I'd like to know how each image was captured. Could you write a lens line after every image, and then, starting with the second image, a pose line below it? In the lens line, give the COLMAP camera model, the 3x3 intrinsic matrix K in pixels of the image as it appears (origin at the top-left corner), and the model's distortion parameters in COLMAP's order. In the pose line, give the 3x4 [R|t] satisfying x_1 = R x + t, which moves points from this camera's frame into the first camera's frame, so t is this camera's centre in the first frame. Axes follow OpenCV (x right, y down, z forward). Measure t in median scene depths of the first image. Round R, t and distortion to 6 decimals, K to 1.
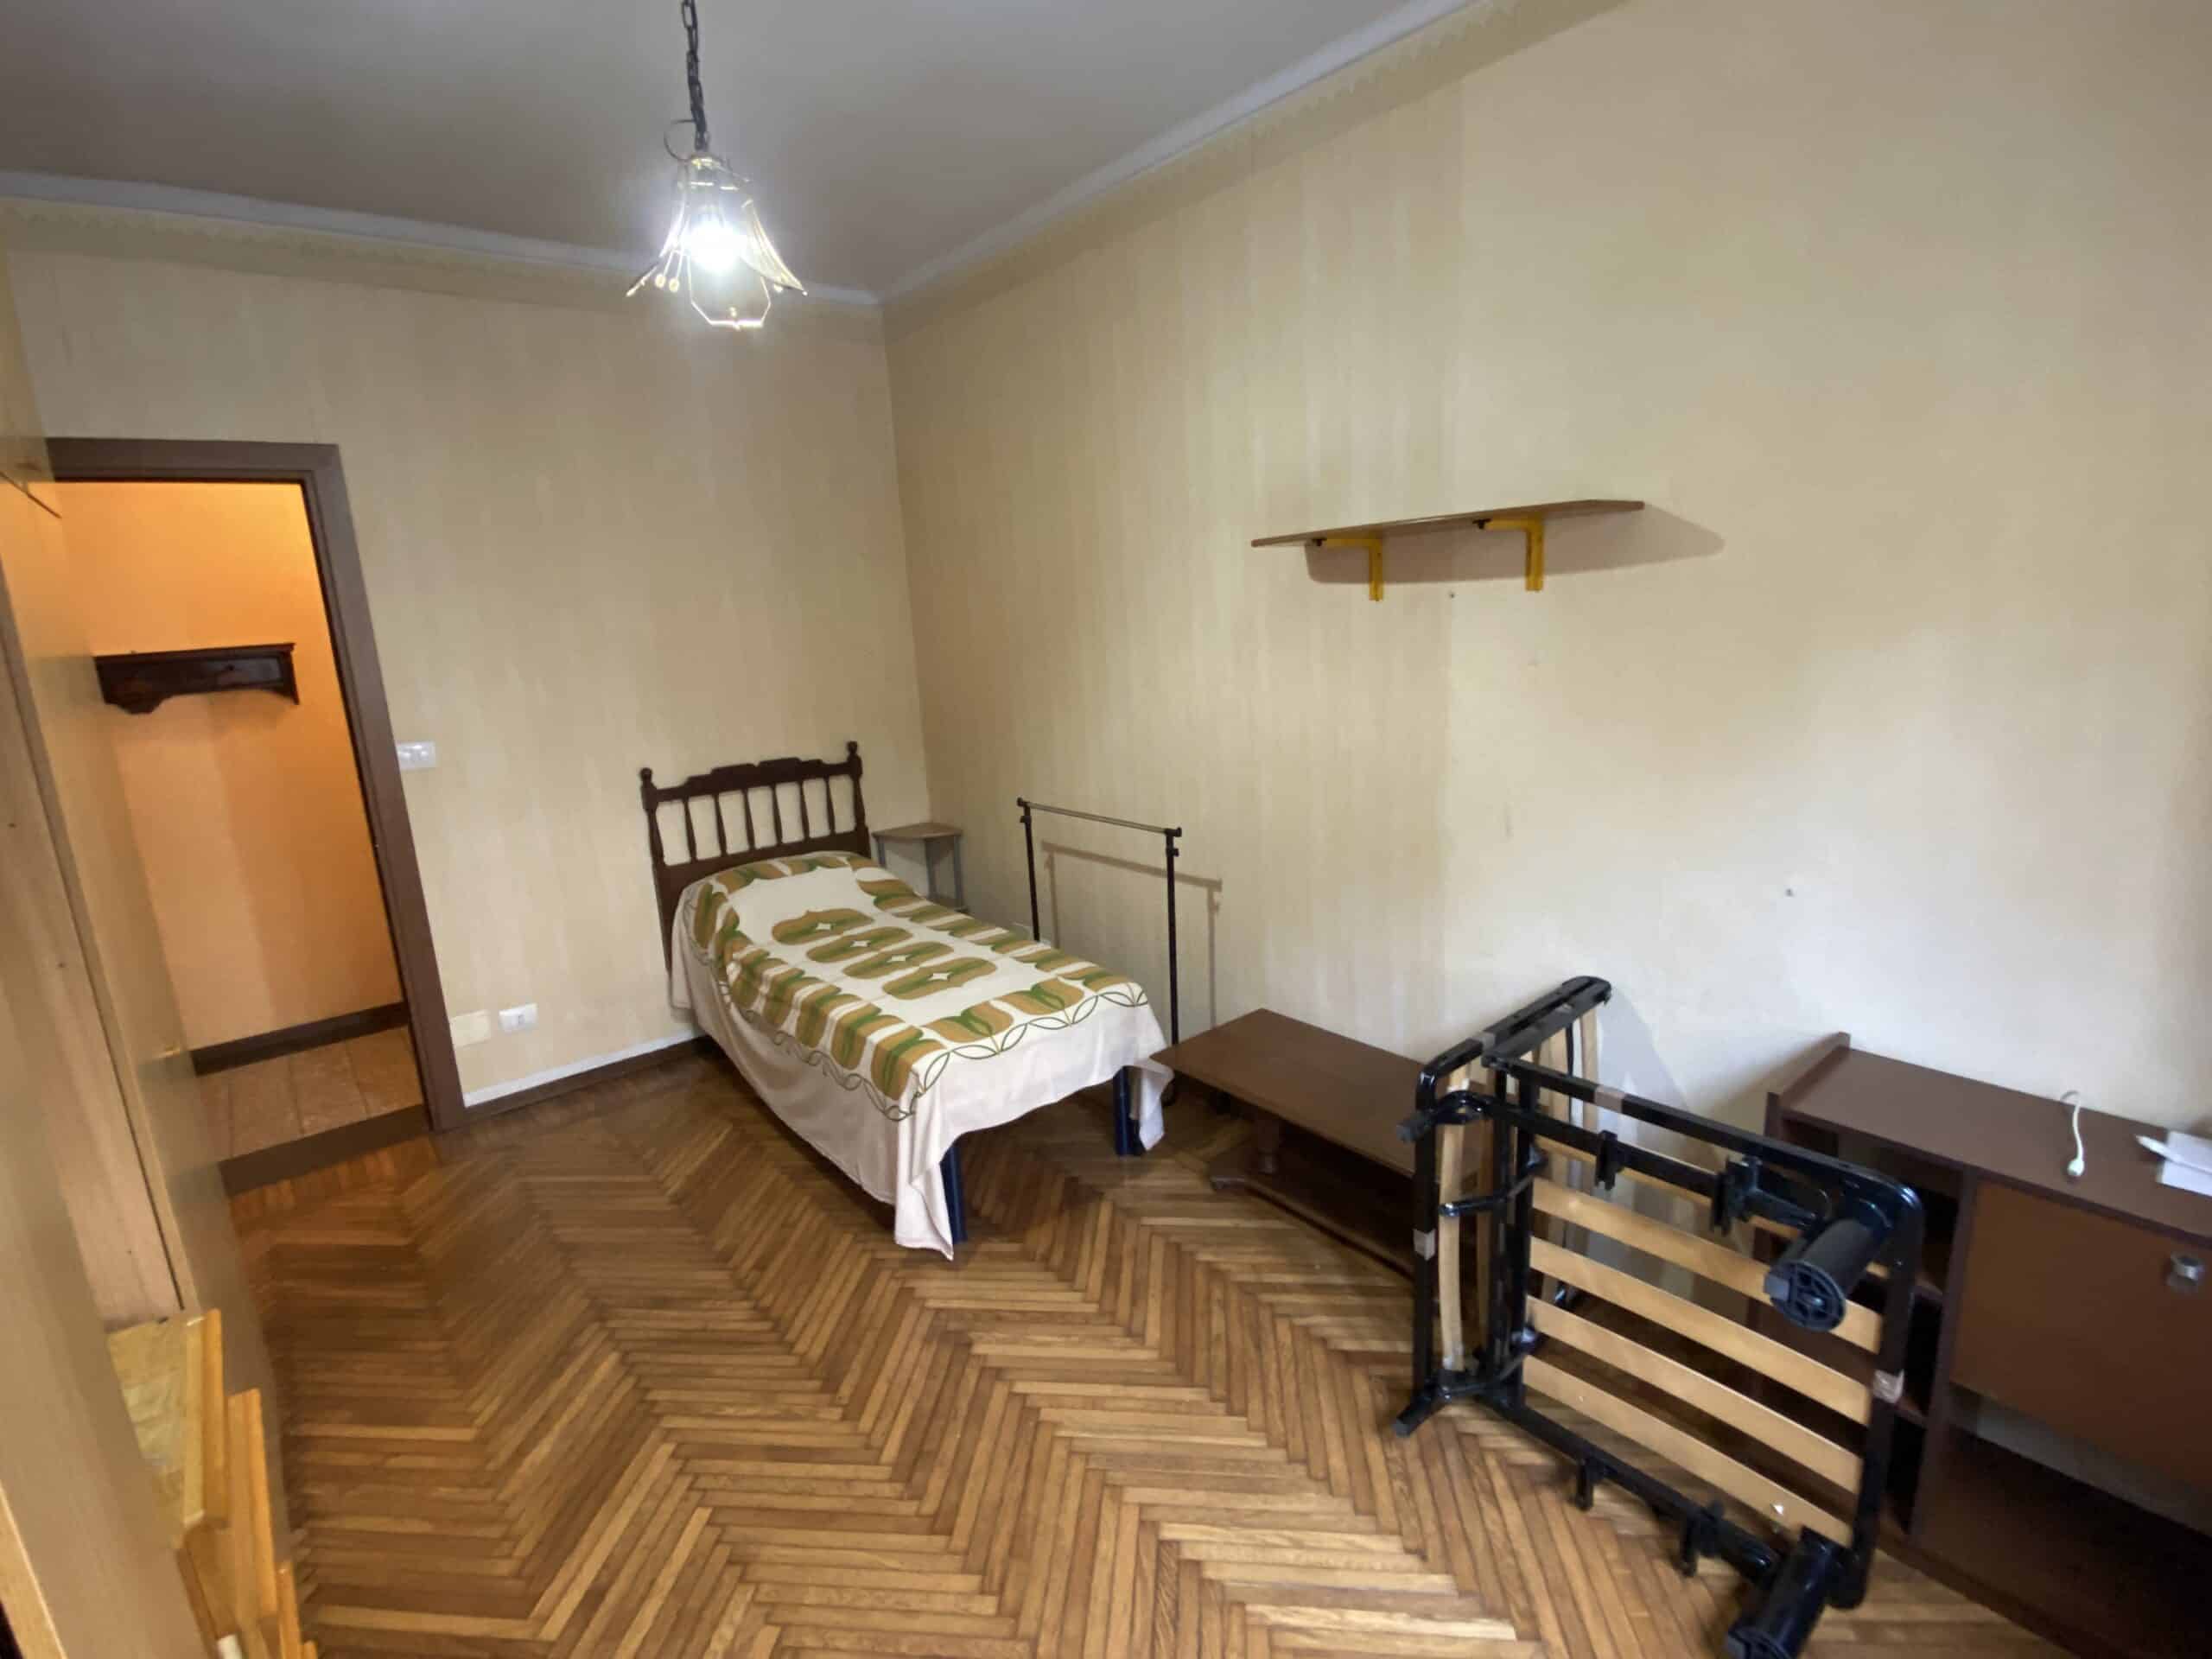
lens RADIAL K [[1035.5, 0, 1115.9], [0, 1035.5, 818.0], [0, 0, 1]] dist [0.022784, -0.028645]
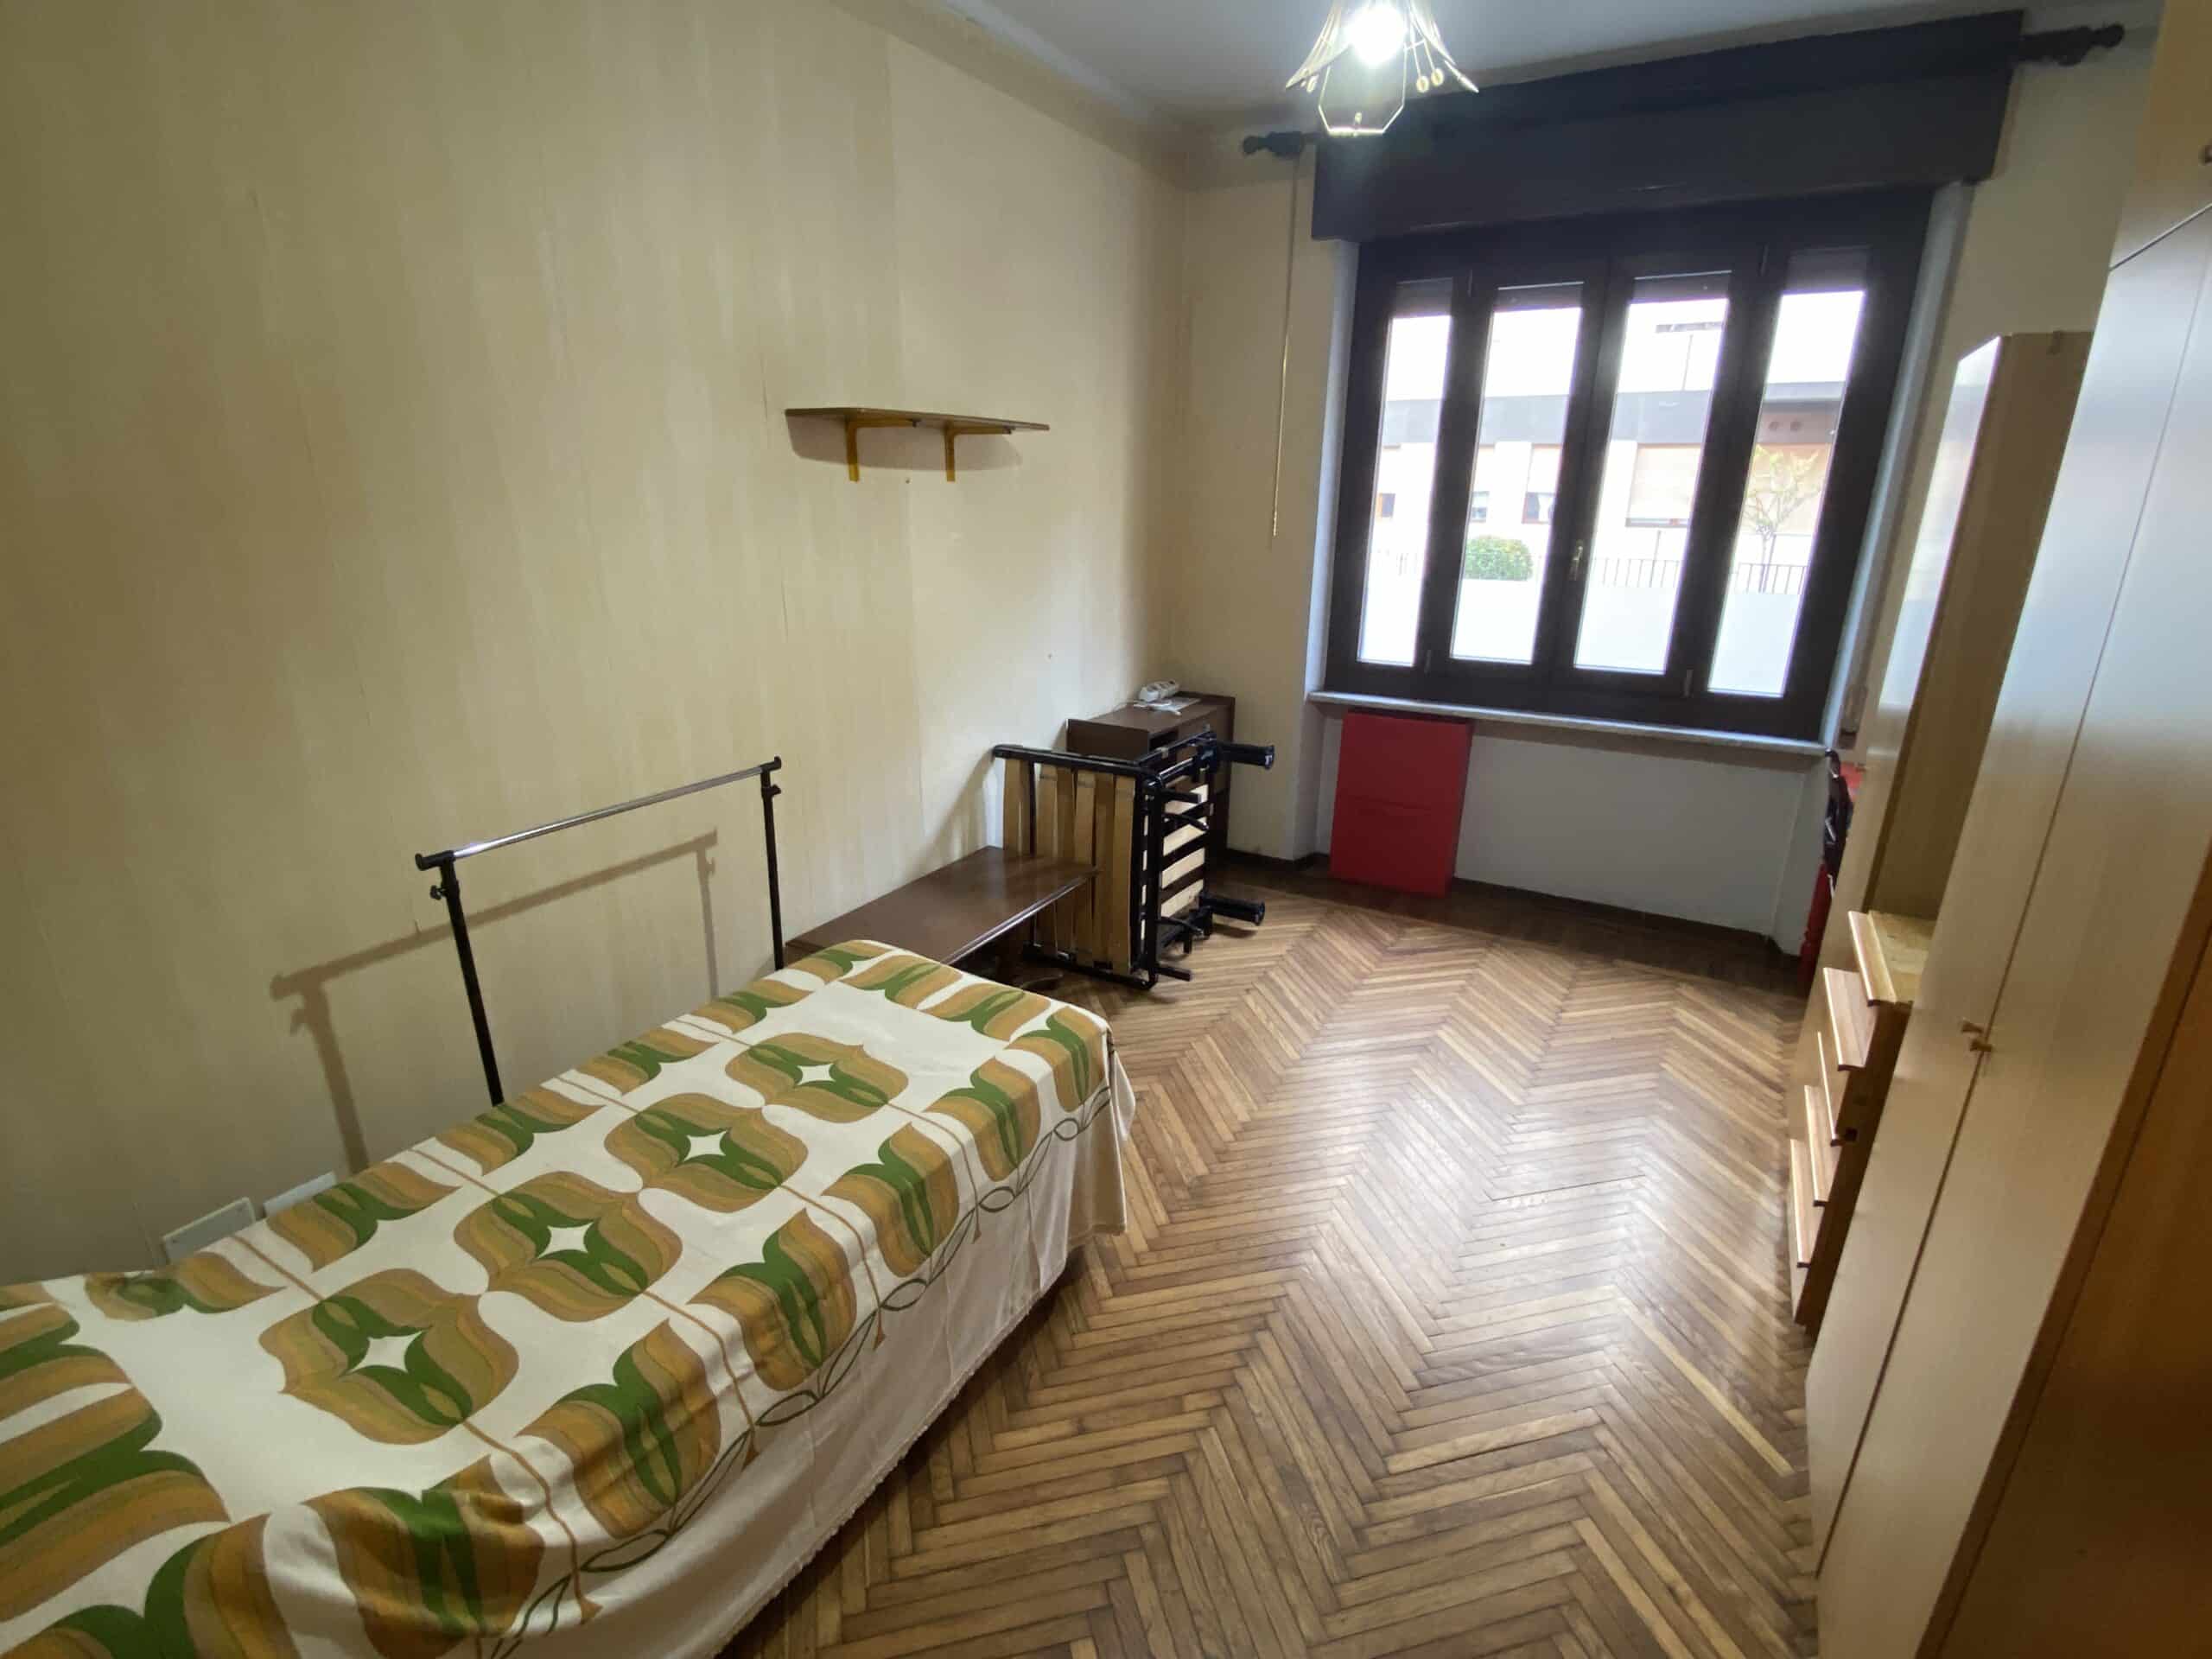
lens RADIAL K [[1036.0, 0, 1108.6], [0, 1036.0, 818.7], [0, 0, 1]] dist [0.012924, -0.018493]
pose [[-0.337597, -0.243480, 0.909255, -0.841110], [0.193022, 0.927532, 0.320042, -0.168588], [-0.921287, 0.283552, -0.266135, 1.076334]]
